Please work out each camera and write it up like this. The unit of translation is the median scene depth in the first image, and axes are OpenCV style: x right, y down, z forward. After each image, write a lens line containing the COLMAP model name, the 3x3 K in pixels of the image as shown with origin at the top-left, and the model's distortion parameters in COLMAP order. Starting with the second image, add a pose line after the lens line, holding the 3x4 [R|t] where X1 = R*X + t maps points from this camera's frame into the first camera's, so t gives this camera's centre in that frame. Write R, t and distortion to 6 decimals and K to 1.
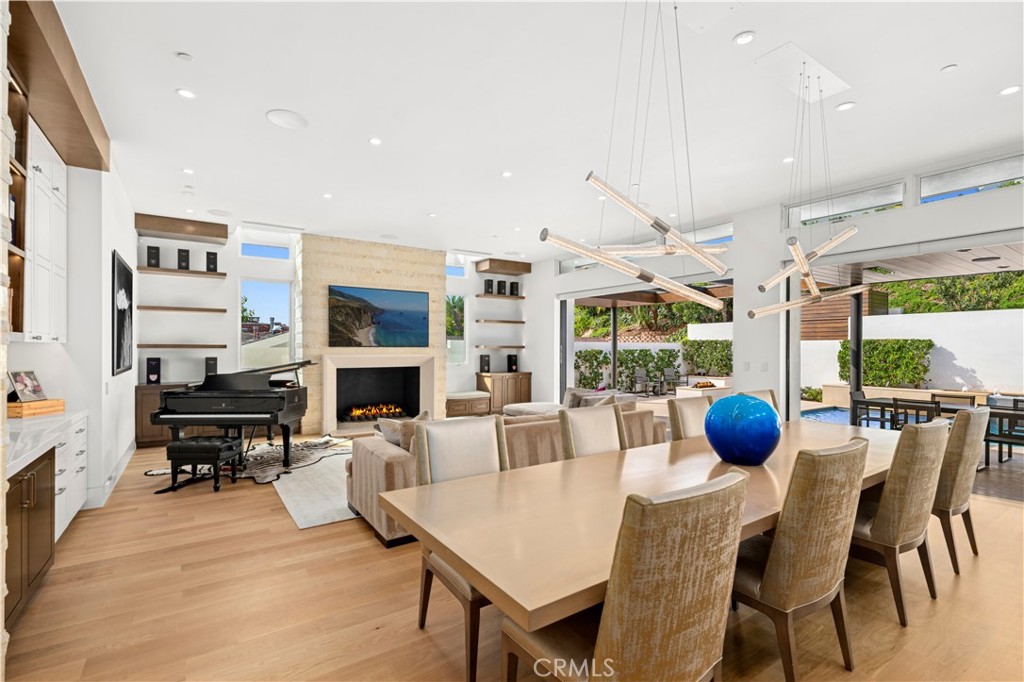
lens RADIAL K [[468.8, 0, 515.7], [0, 468.8, 347.8], [0, 0, 1]] dist [-0.000050, 0.000136]
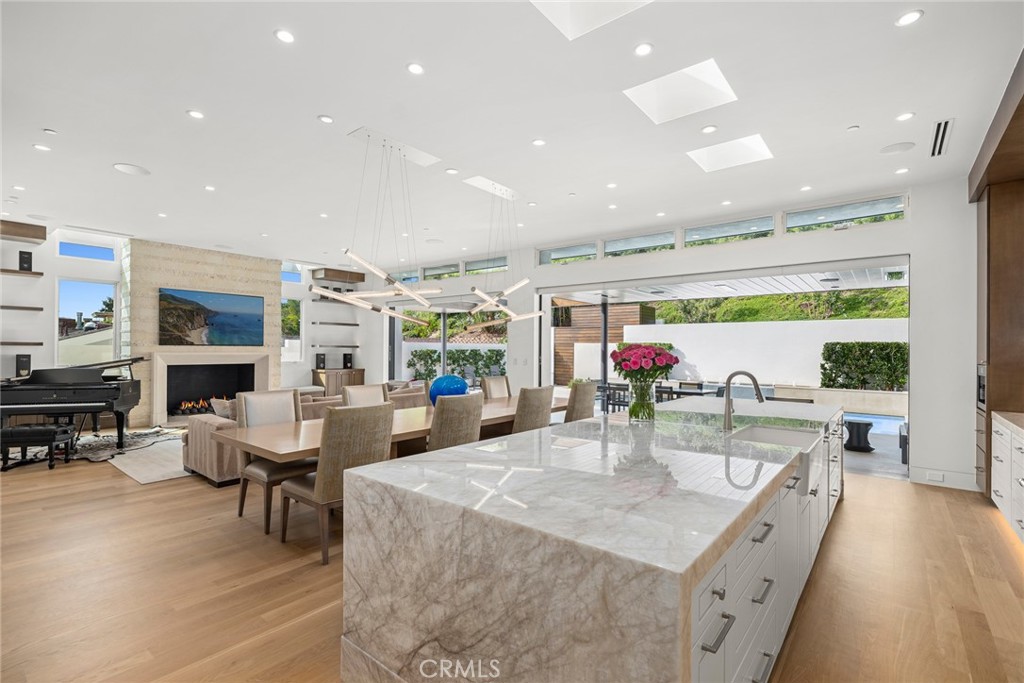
lens RADIAL K [[468.8, 0, 515.7], [0, 468.8, 348.3], [0, 0, 1]] dist [-0.000050, 0.000136]
pose [[0.958247, 0.006293, 0.285873, 0.074347], [-0.006512, 0.999979, -0.000183, -0.000035], [-0.285868, -0.001686, 0.958267, -0.251366]]
